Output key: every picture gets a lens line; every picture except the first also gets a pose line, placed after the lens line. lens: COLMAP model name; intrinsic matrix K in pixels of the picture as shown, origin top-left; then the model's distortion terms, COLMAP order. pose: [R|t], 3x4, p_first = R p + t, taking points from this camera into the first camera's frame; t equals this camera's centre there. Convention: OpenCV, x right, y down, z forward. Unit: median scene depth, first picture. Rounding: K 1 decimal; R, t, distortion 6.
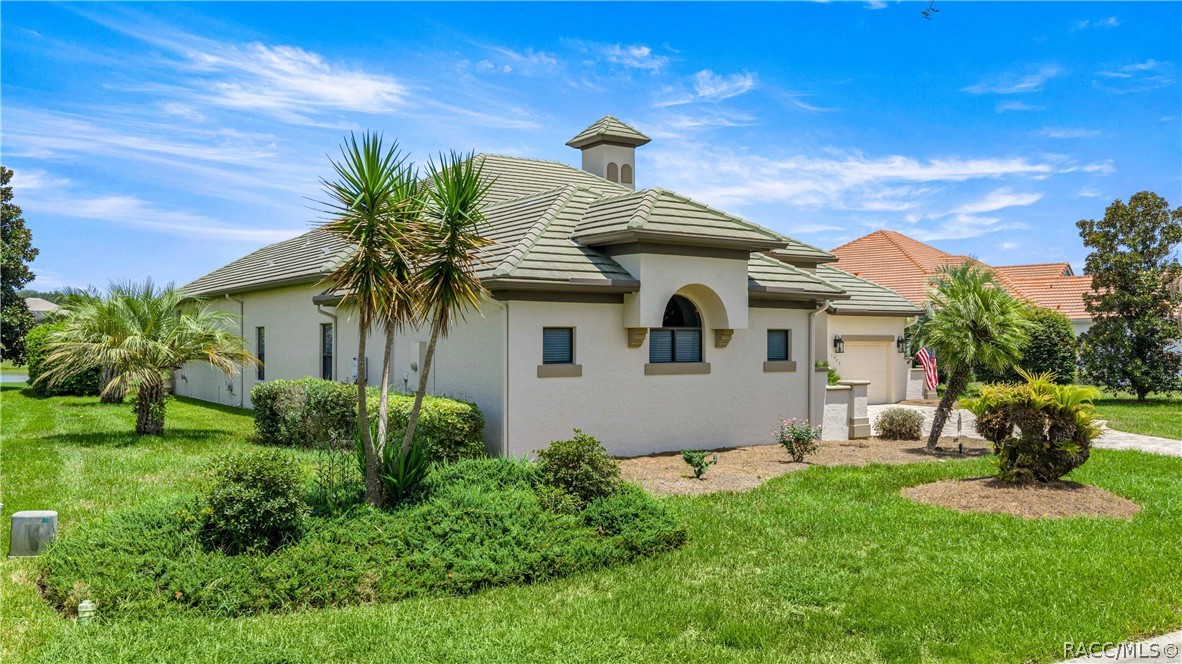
lens RADIAL K [[982.2, 0, 590.0], [0, 982.2, 330.2], [0, 0, 1]] dist [0.010756, -0.014546]
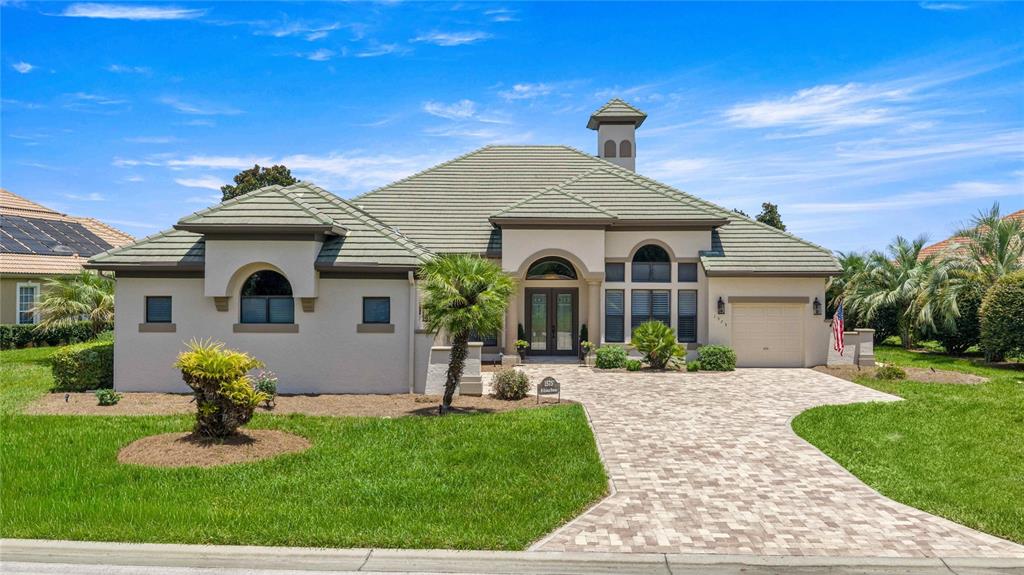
lens RADIAL K [[850.9, 0, 519.2], [0, 850.9, 291.8], [0, 0, 1]] dist [0.010756, -0.014546]
pose [[0.809462, -0.003787, -0.587160, 1.097072], [0.007707, 0.999962, 0.004176, -0.010764], [0.587121, -0.007906, 0.809460, 0.335779]]
